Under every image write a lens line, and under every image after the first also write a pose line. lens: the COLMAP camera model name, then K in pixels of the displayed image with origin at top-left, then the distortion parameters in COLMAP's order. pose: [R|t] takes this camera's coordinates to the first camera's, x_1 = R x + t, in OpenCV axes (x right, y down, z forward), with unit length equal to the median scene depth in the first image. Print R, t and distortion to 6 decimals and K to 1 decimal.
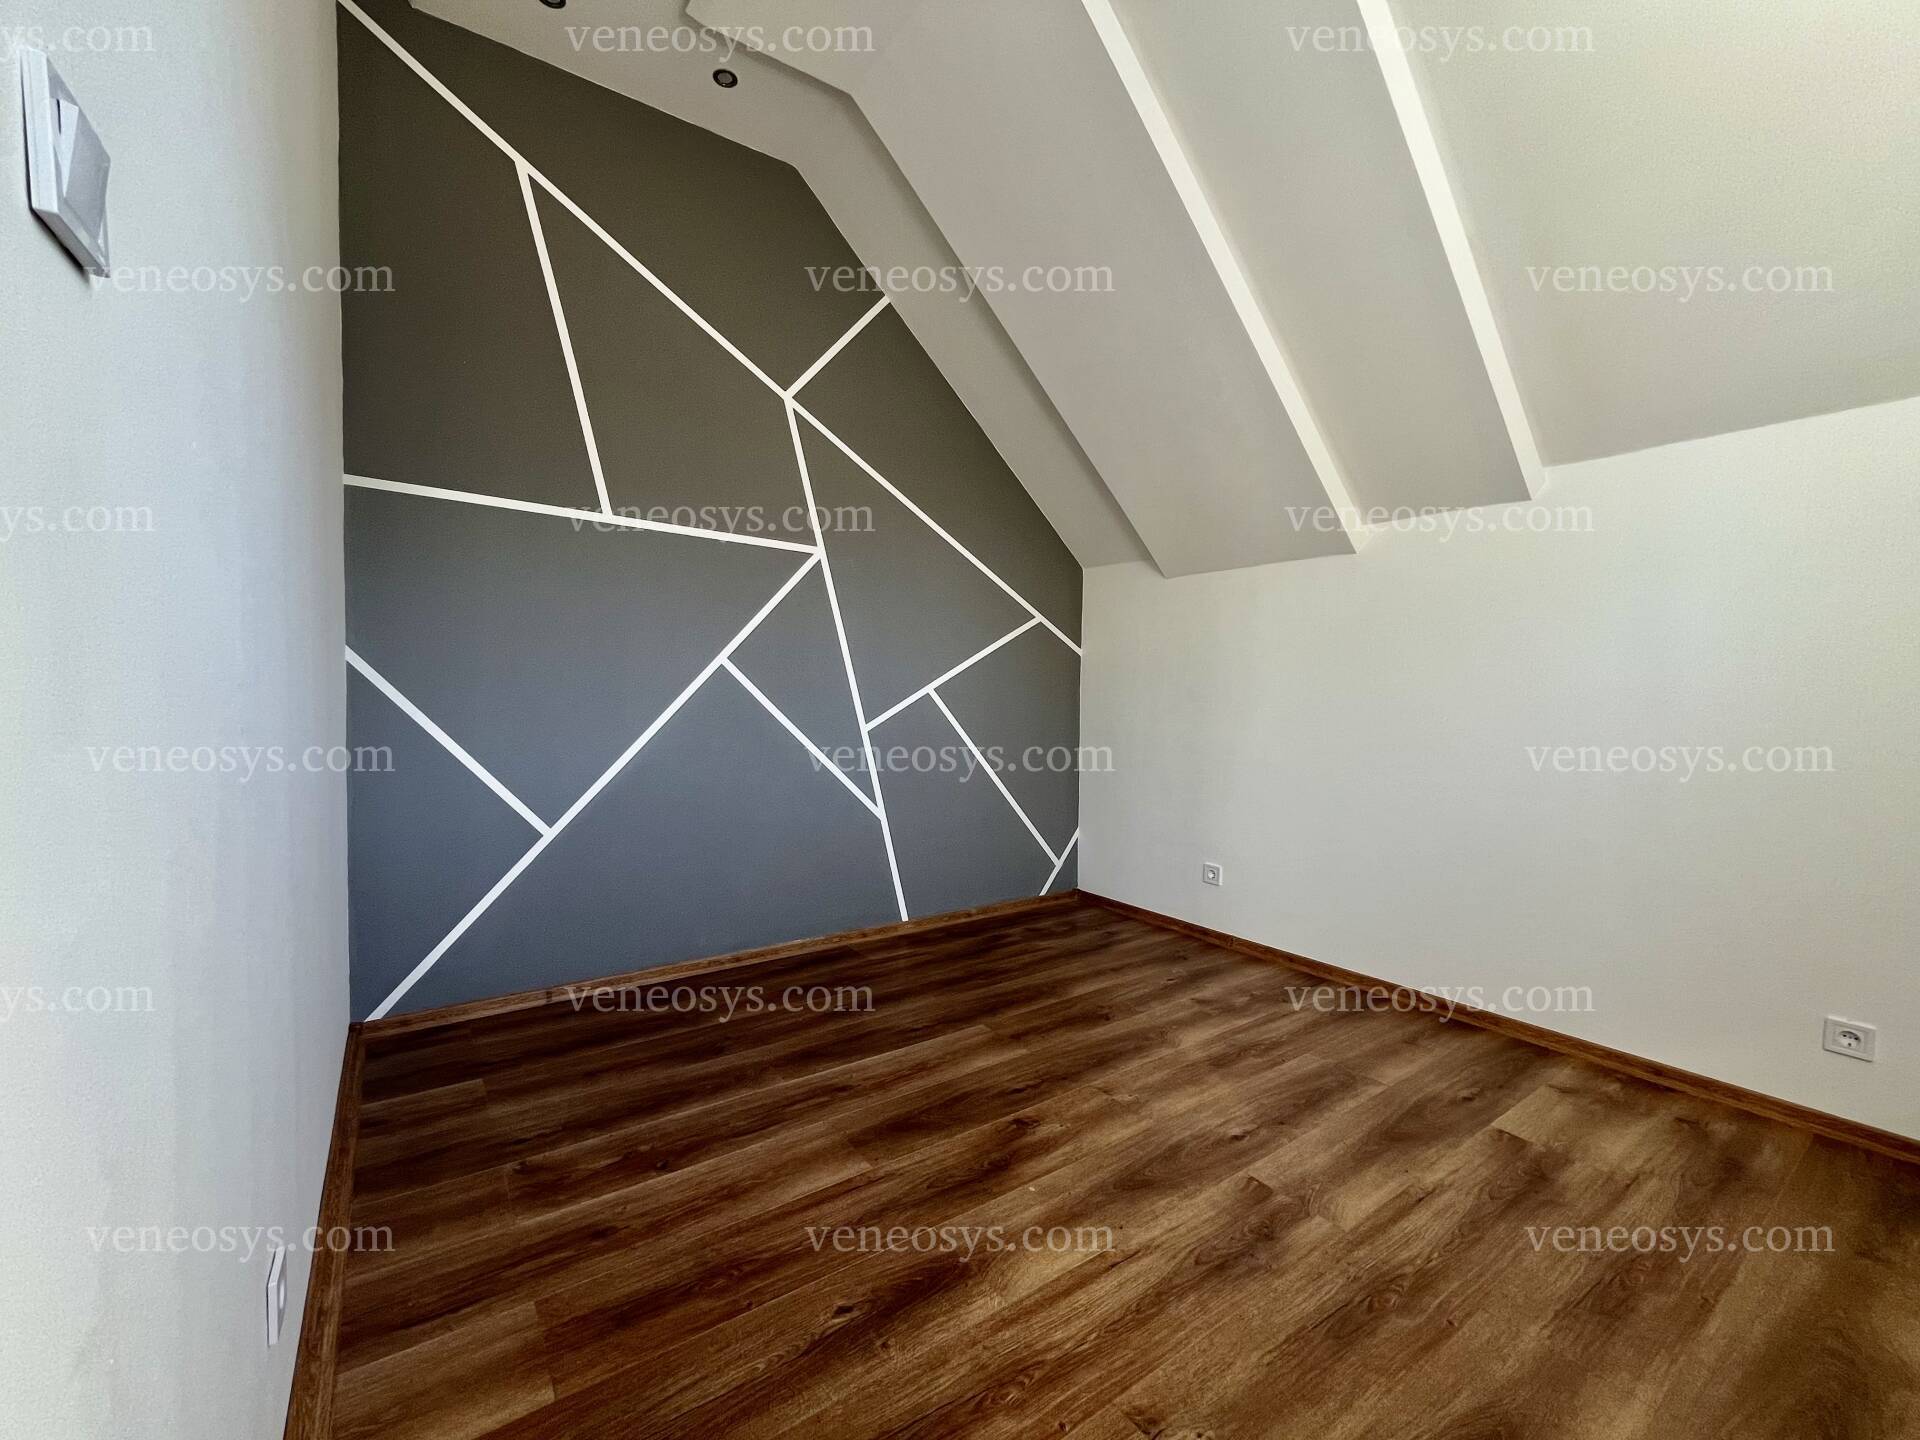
lens RADIAL K [[780.8, 0, 957.3], [0, 780.8, 709.2], [0, 0, 1]] dist [-0.004217, 0.000115]
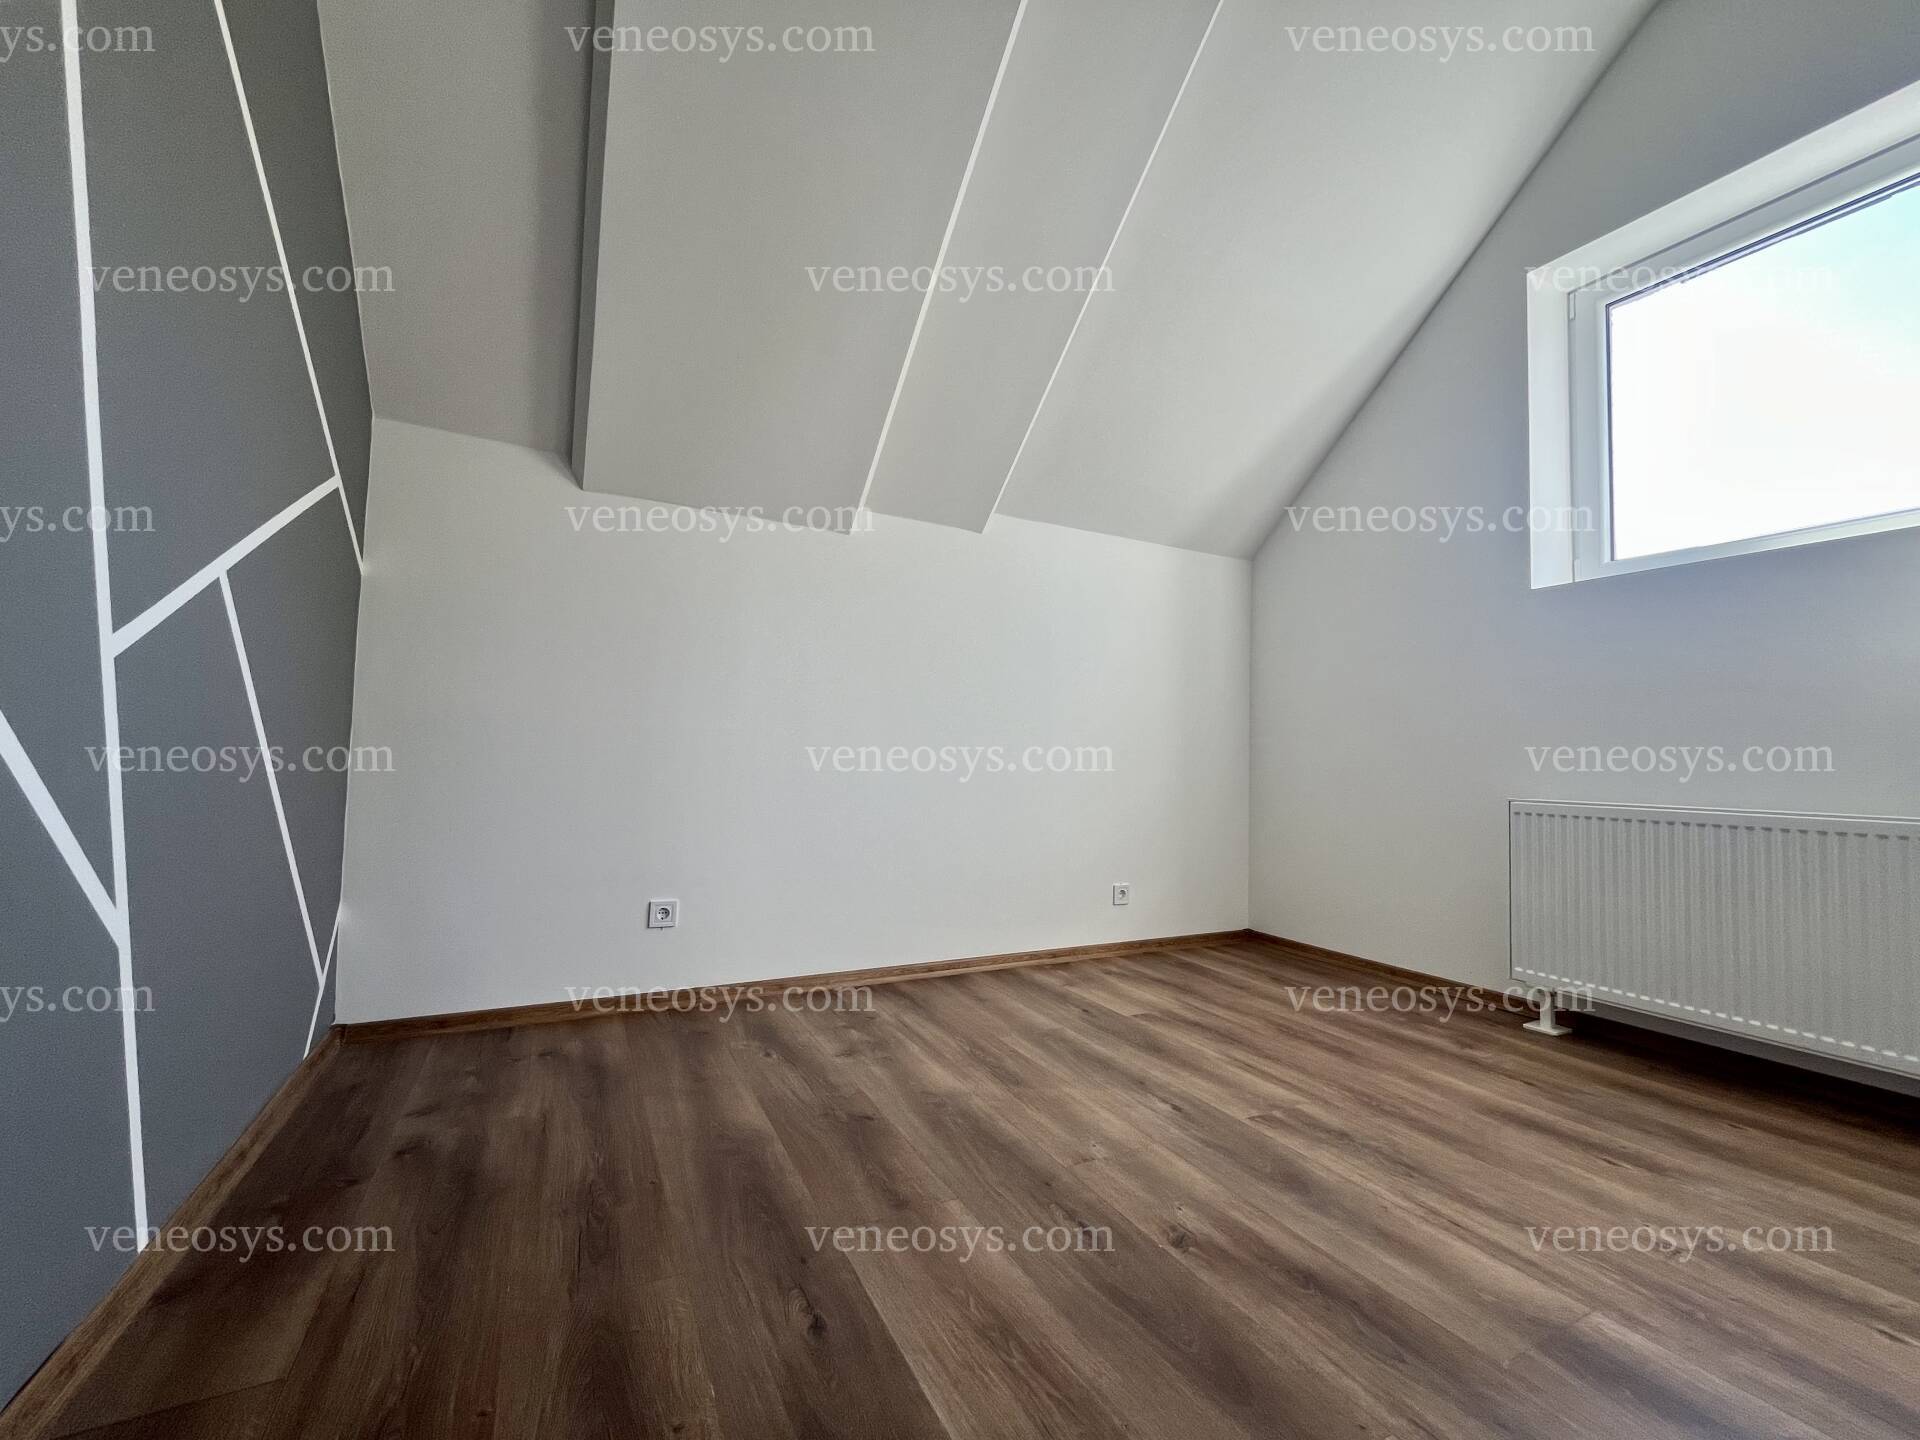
lens RADIAL K [[780.8, 0, 957.4], [0, 780.8, 737.8], [0, 0, 1]] dist [-0.004217, 0.000115]
pose [[0.145302, 0.021742, 0.989148, -0.522522], [0.001894, 0.999751, -0.022253, 0.093831], [-0.989386, 0.005107, 0.145225, 0.919998]]
